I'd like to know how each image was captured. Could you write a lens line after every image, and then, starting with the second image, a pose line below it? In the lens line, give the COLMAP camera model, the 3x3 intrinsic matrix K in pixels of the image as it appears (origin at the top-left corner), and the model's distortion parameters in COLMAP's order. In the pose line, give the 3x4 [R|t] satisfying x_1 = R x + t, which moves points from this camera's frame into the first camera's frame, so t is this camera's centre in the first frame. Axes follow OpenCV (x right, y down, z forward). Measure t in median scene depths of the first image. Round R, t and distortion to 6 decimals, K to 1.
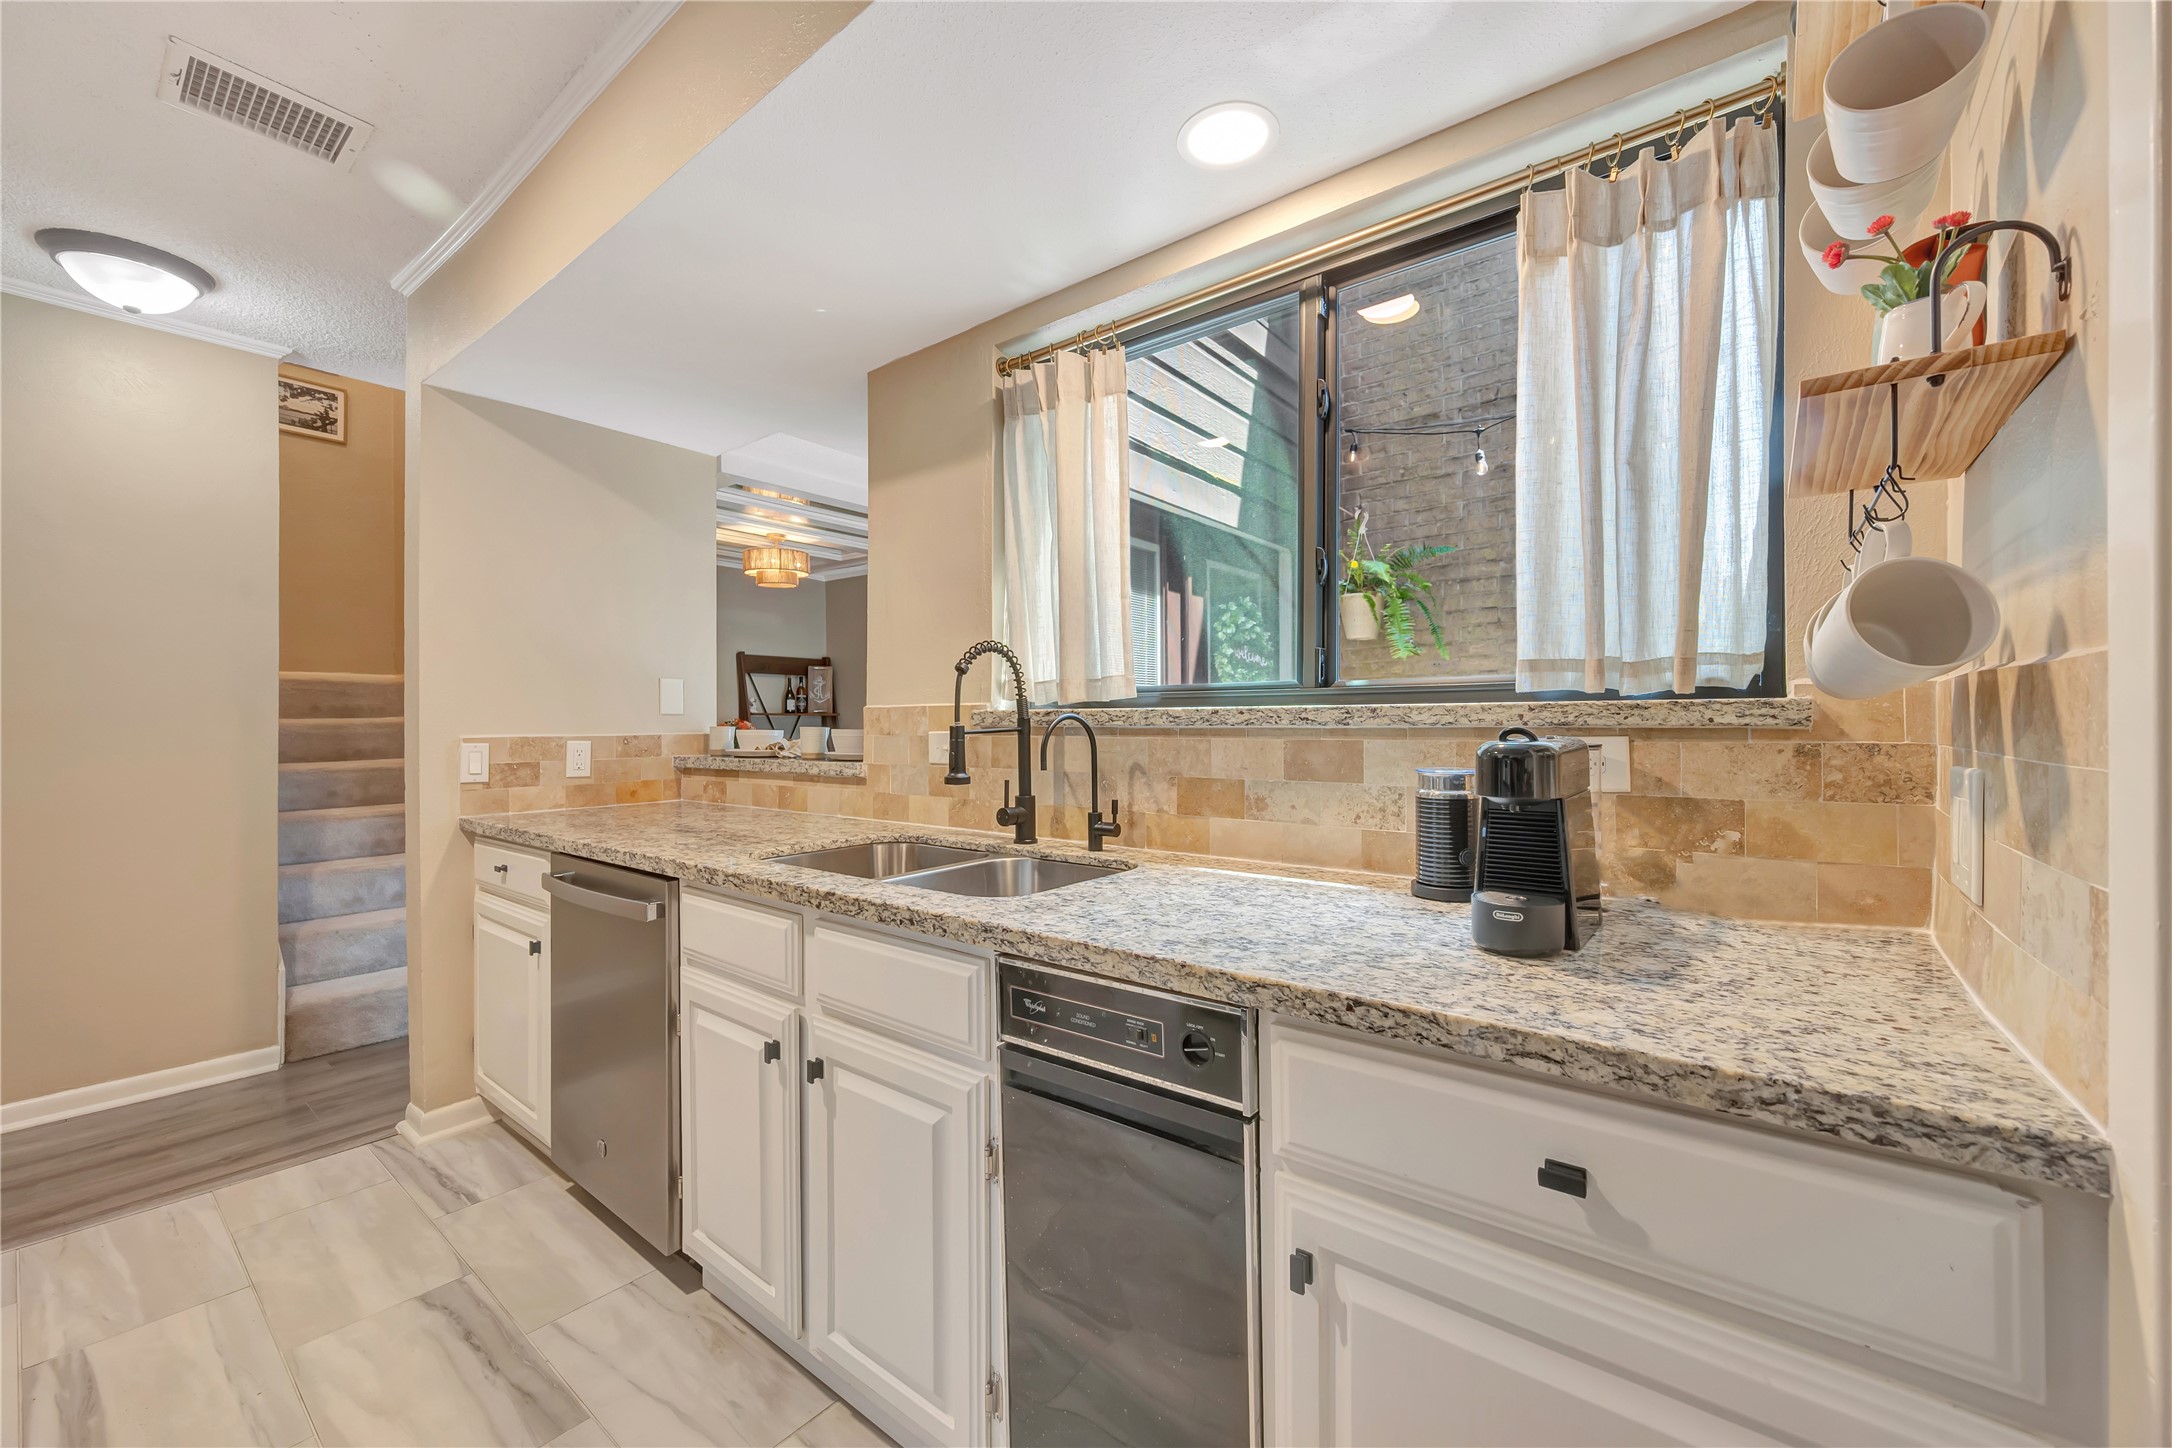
lens RADIAL K [[858.5, 0, 1087.9], [0, 858.5, 723.3], [0, 0, 1]] dist [-0.000297, 0.000215]
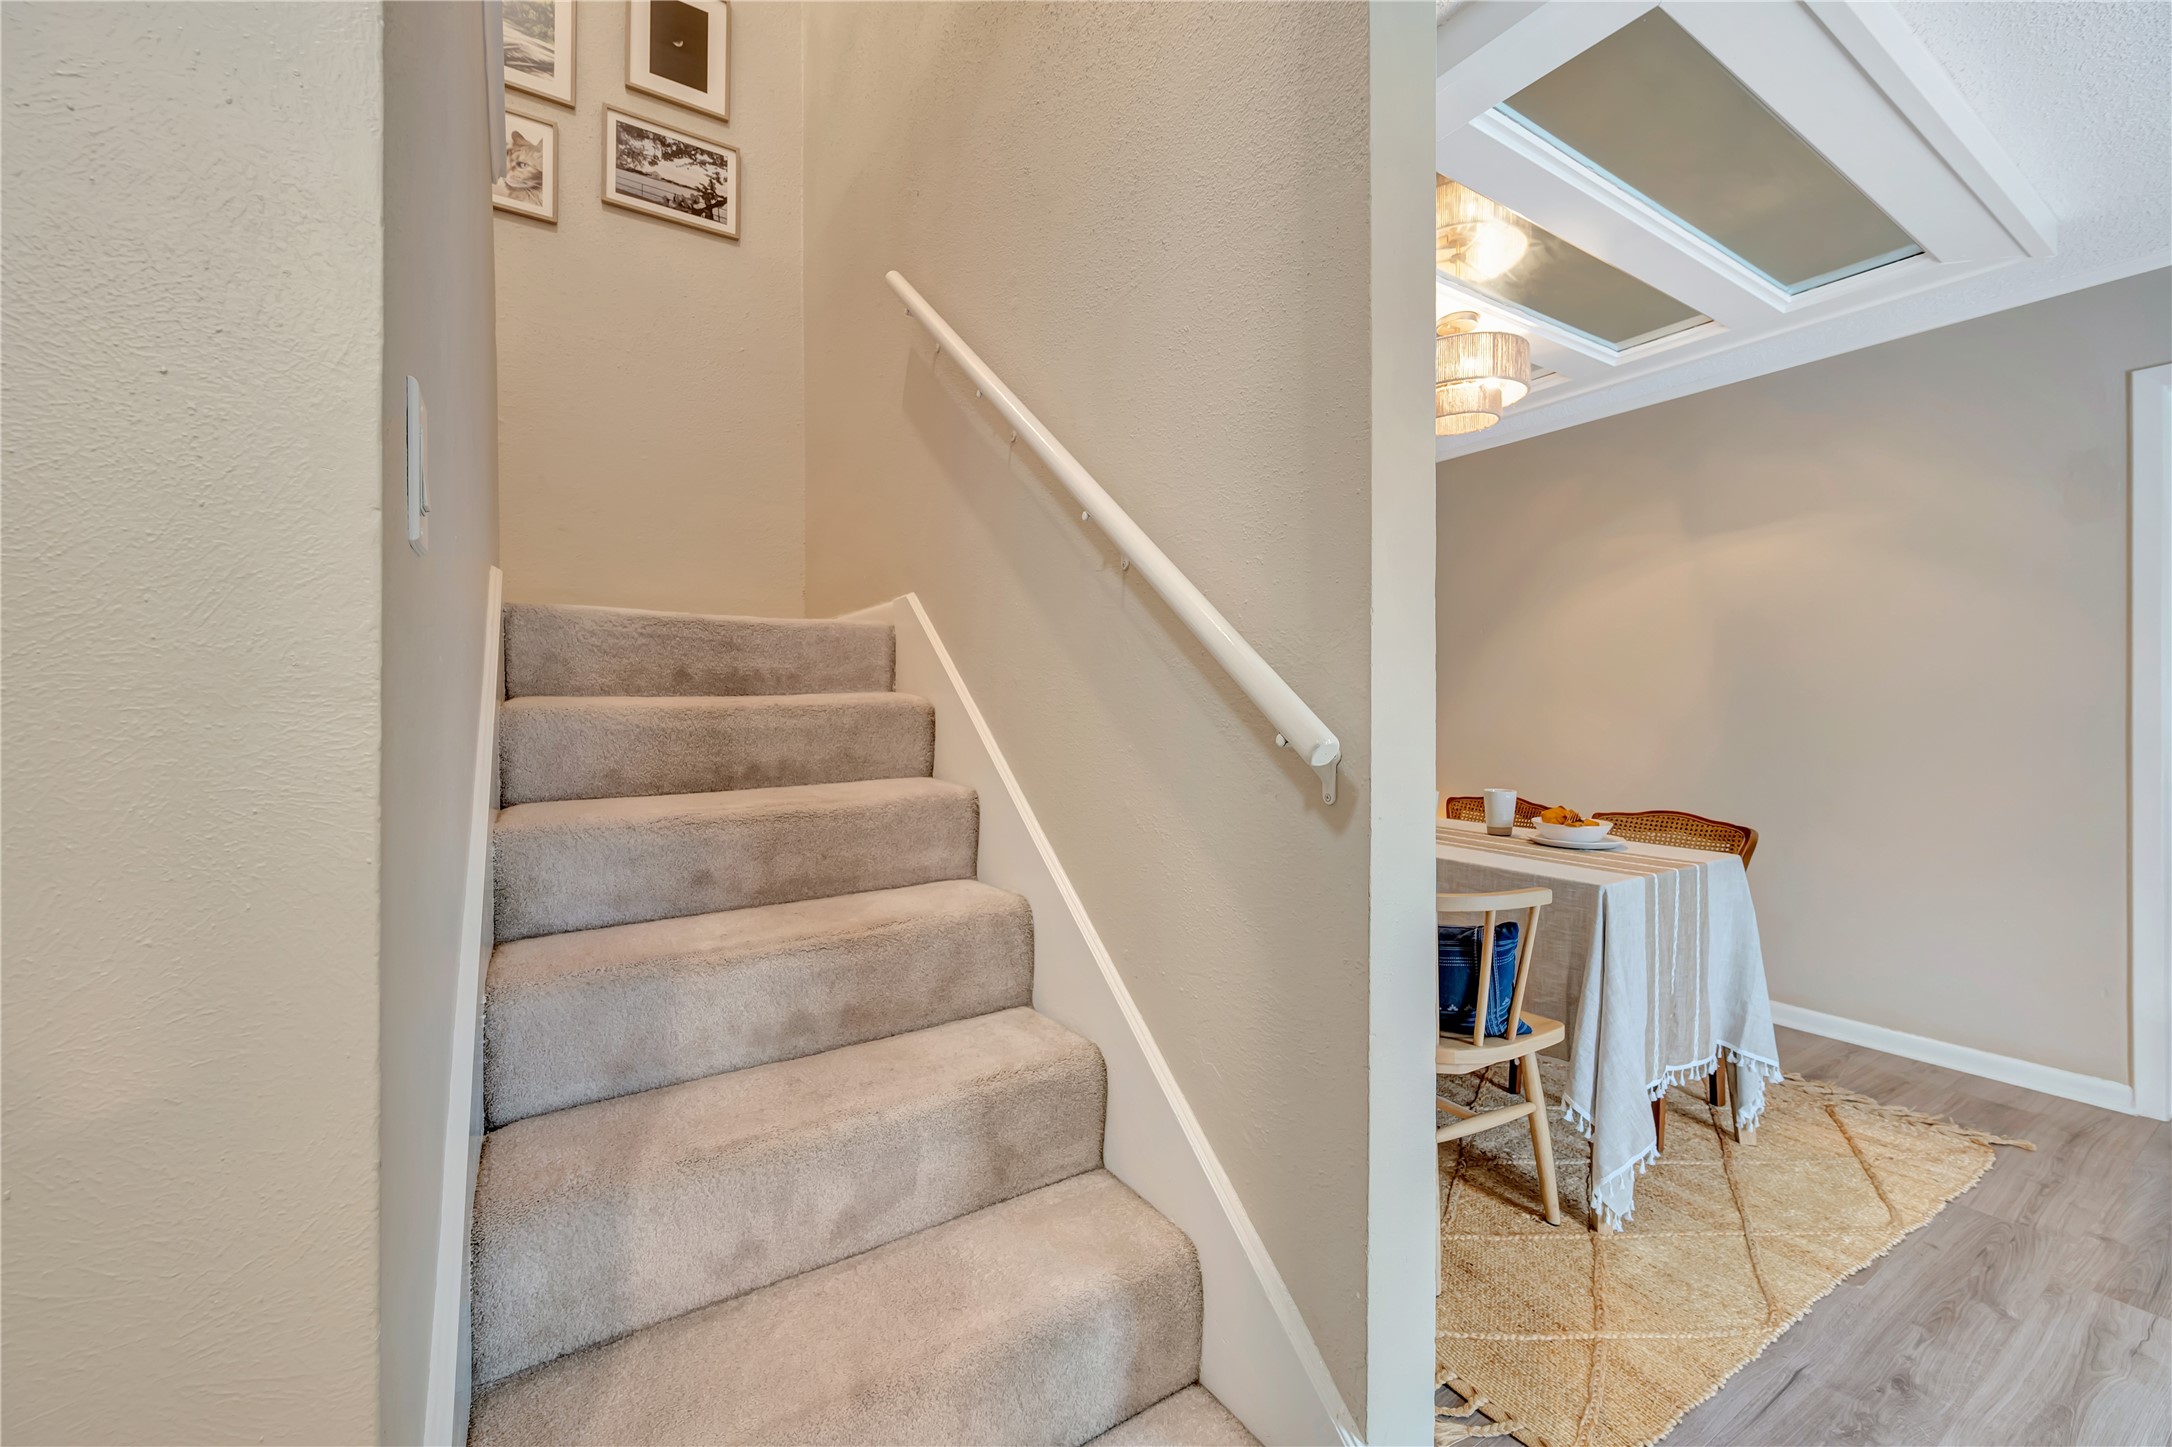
lens RADIAL K [[858.5, 0, 1087.9], [0, 858.5, 722.8], [0, 0, 1]] dist [-0.000297, 0.000215]
pose [[0.943119, 0.007917, -0.332361, -0.519750], [-0.004075, 0.999917, 0.012257, 0.002118], [0.332431, -0.010206, 0.943072, 0.615425]]
